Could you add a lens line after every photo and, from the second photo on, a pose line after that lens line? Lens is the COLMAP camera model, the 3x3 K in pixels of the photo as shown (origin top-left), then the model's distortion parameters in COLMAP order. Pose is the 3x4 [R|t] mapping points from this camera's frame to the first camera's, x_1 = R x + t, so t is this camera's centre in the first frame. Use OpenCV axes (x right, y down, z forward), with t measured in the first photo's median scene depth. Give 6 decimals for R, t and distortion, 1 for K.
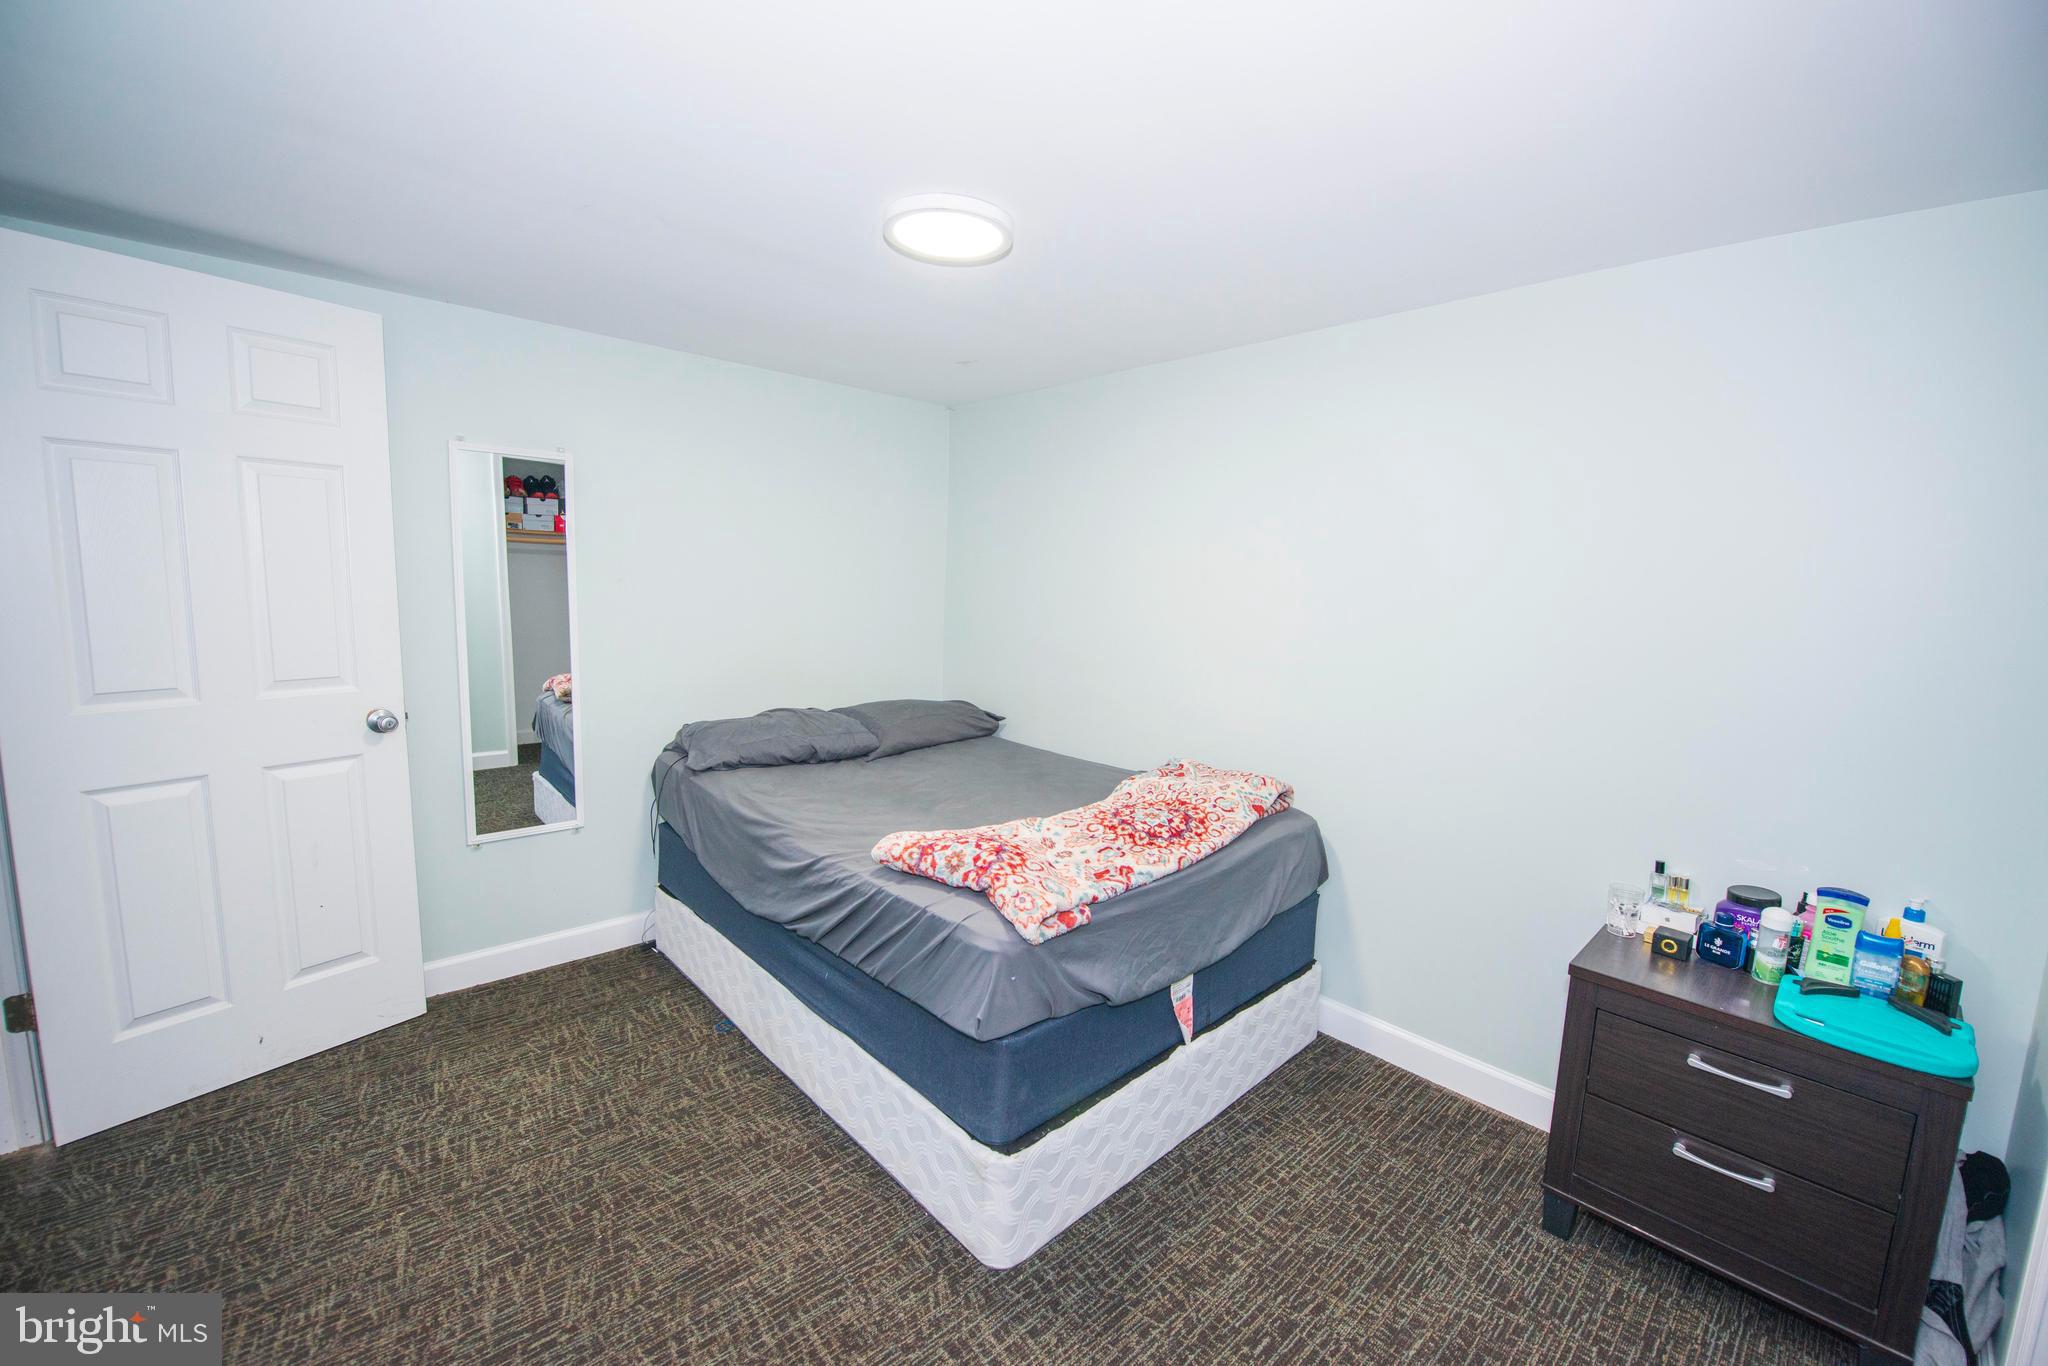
lens RADIAL K [[824.2, 0, 1025.8], [0, 824.2, 678.6], [0, 0, 1]] dist [-0.021236, 0.000048]
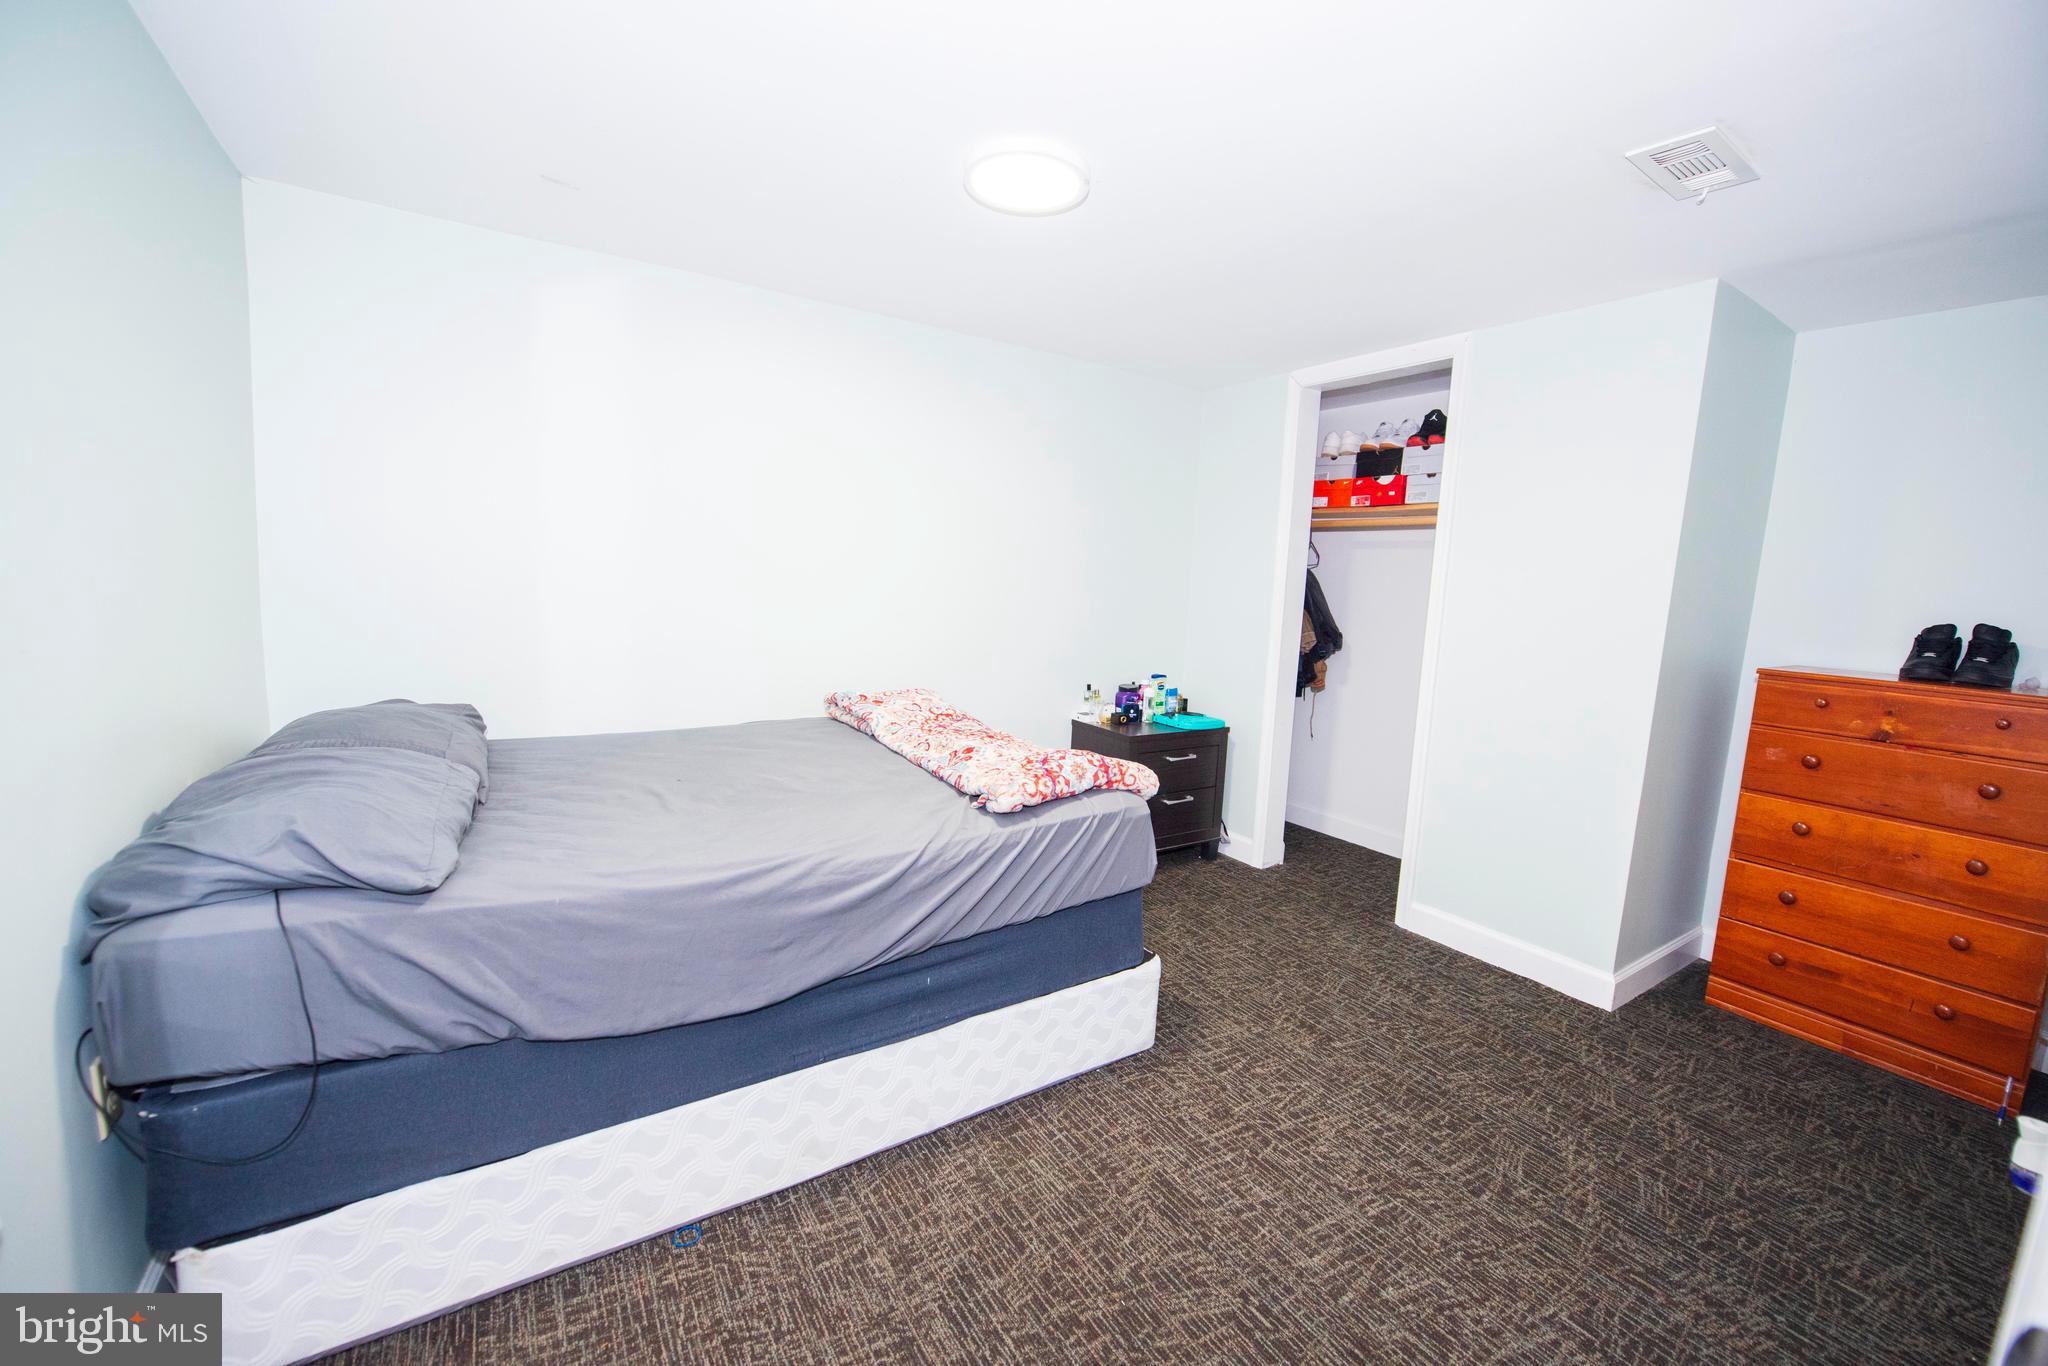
lens RADIAL K [[824.2, 0, 1018.9], [0, 824.2, 677.1], [0, 0, 1]] dist [-0.021236, 0.000048]
pose [[0.159739, -0.146596, 0.976214, -1.302184], [0.081979, 0.987466, 0.134871, -0.077653], [-0.983749, 0.058484, 0.169755, 0.946453]]
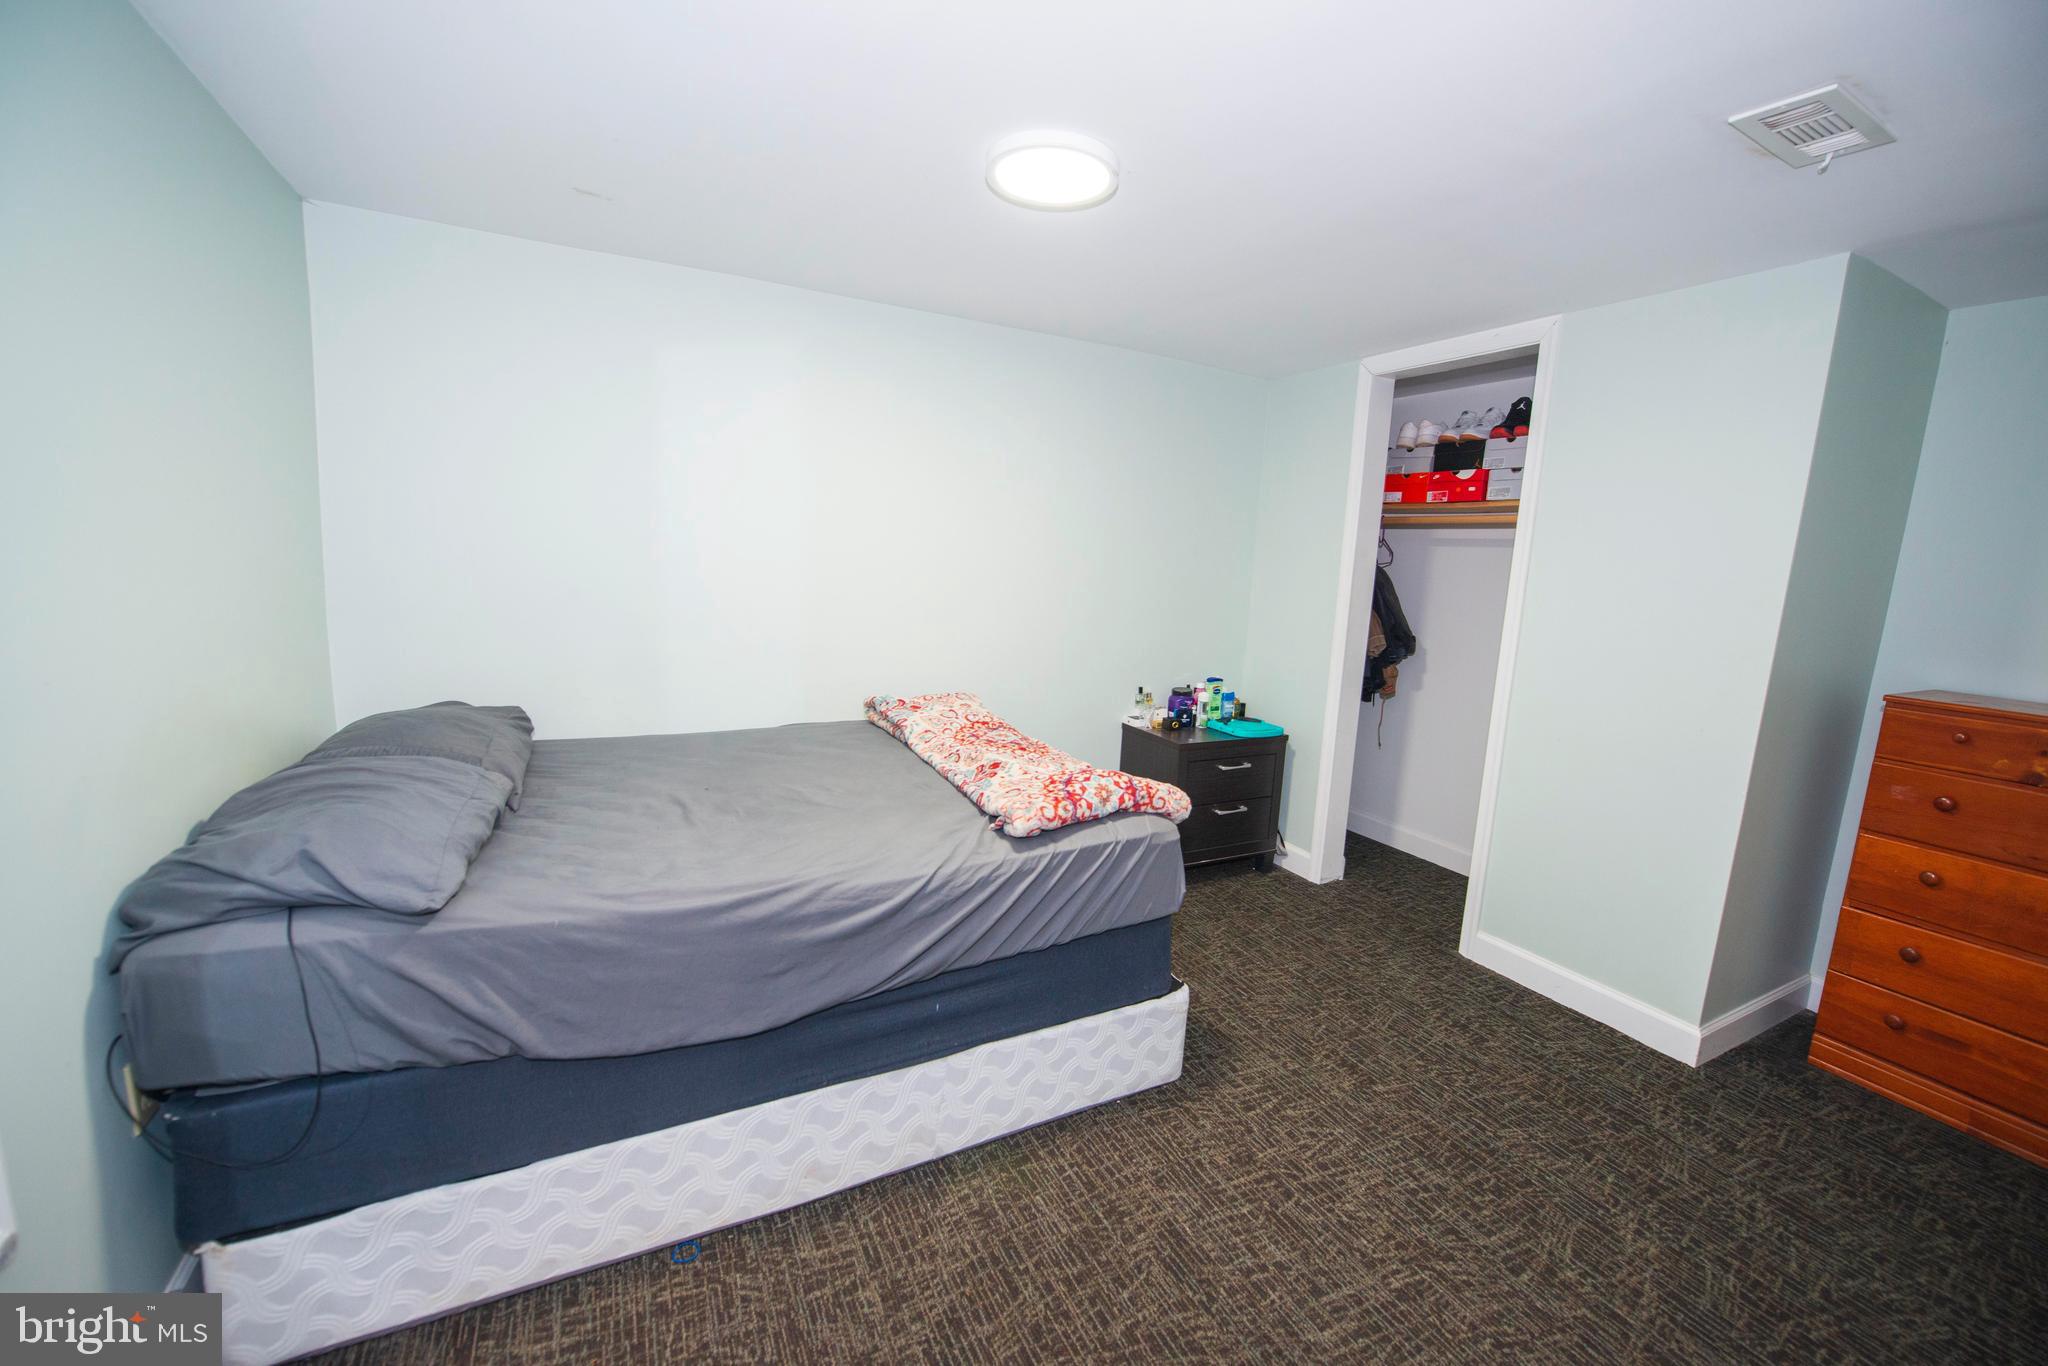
lens RADIAL K [[824.2, 0, 1018.6], [0, 824.2, 676.6], [0, 0, 1]] dist [-0.021236, 0.000048]
pose [[0.258698, -0.165309, 0.951708, -1.234328], [0.079776, 0.985538, 0.149500, -0.118125], [-0.962658, 0.037248, 0.268145, 0.868136]]
